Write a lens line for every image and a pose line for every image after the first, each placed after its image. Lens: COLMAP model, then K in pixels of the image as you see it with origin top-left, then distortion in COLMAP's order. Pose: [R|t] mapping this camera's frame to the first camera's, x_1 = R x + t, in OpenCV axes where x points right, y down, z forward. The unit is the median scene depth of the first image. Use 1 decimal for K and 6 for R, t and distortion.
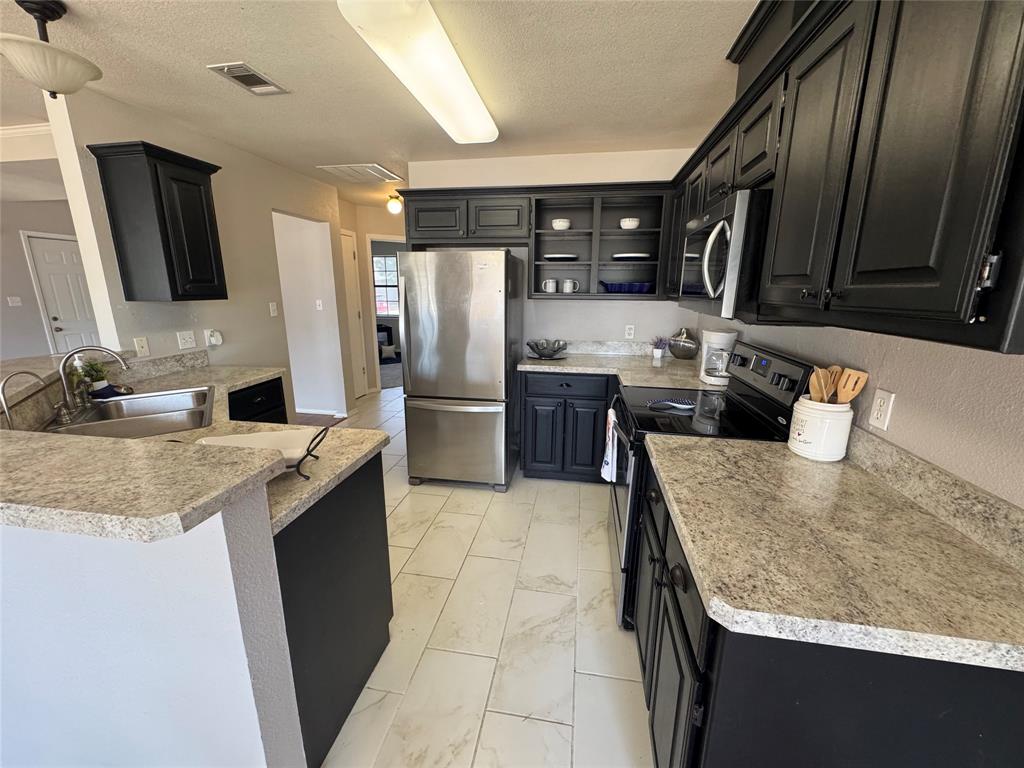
lens RADIAL K [[410.5, 0, 510.8], [0, 410.5, 384.0], [0, 0, 1]] dist [-0.005991, 0.000463]
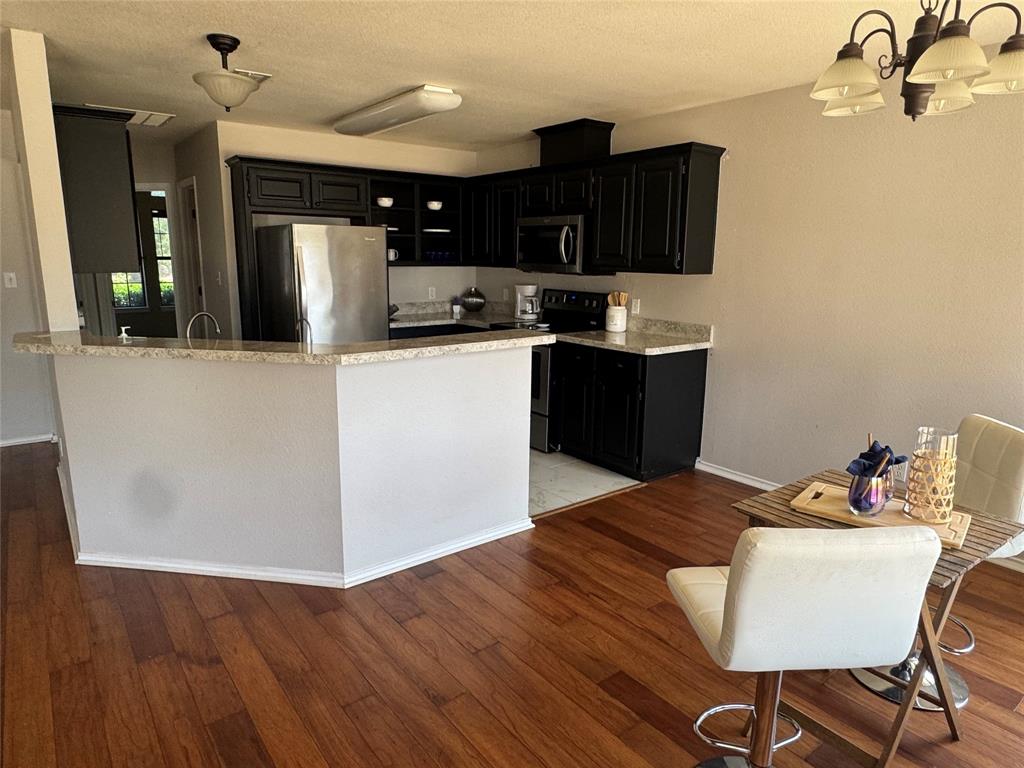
lens RADIAL K [[614.9, 0, 510.8], [0, 614.9, 391.5], [0, 0, 1]] dist [-0.004700, 0.000035]
pose [[0.680235, -0.157257, 0.715927, -1.679278], [0.161609, 0.984856, 0.062776, 0.150155], [-0.714957, 0.072998, 0.695347, -0.734020]]
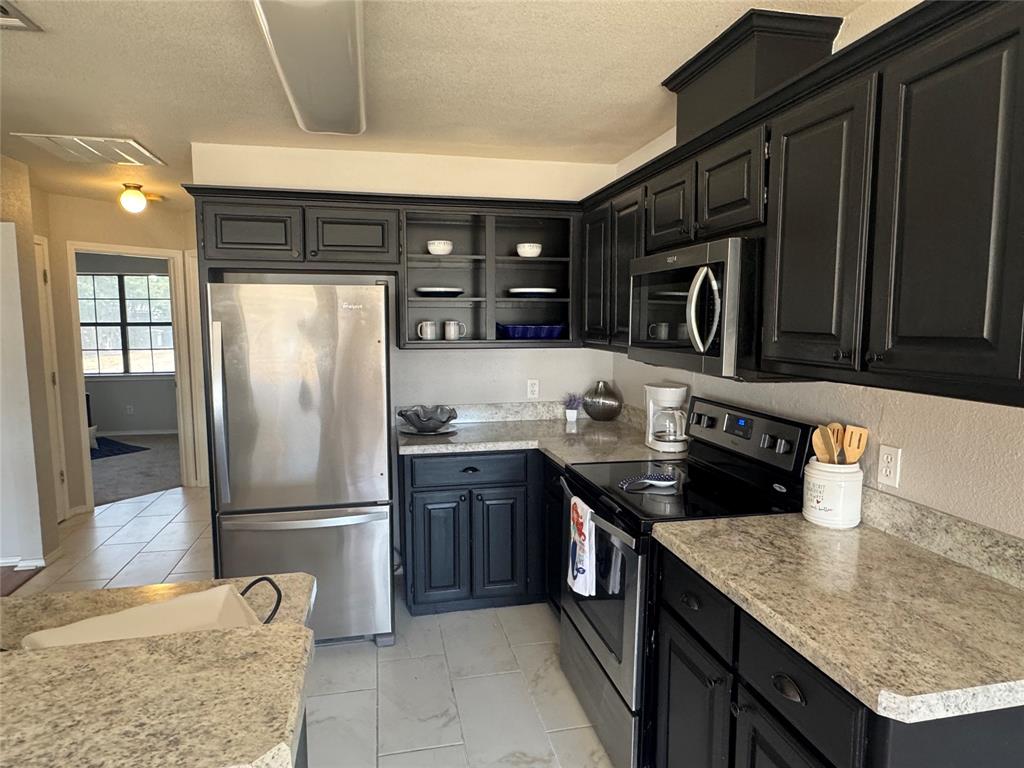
lens RADIAL K [[614.9, 0, 509.2], [0, 614.9, 383.7], [0, 0, 1]] dist [-0.004700, 0.000035]
pose [[0.927555, -0.044665, 0.371008, -0.311847], [0.091133, 0.989892, -0.108670, -0.037193], [-0.362404, 0.134608, 0.922249, -0.026233]]
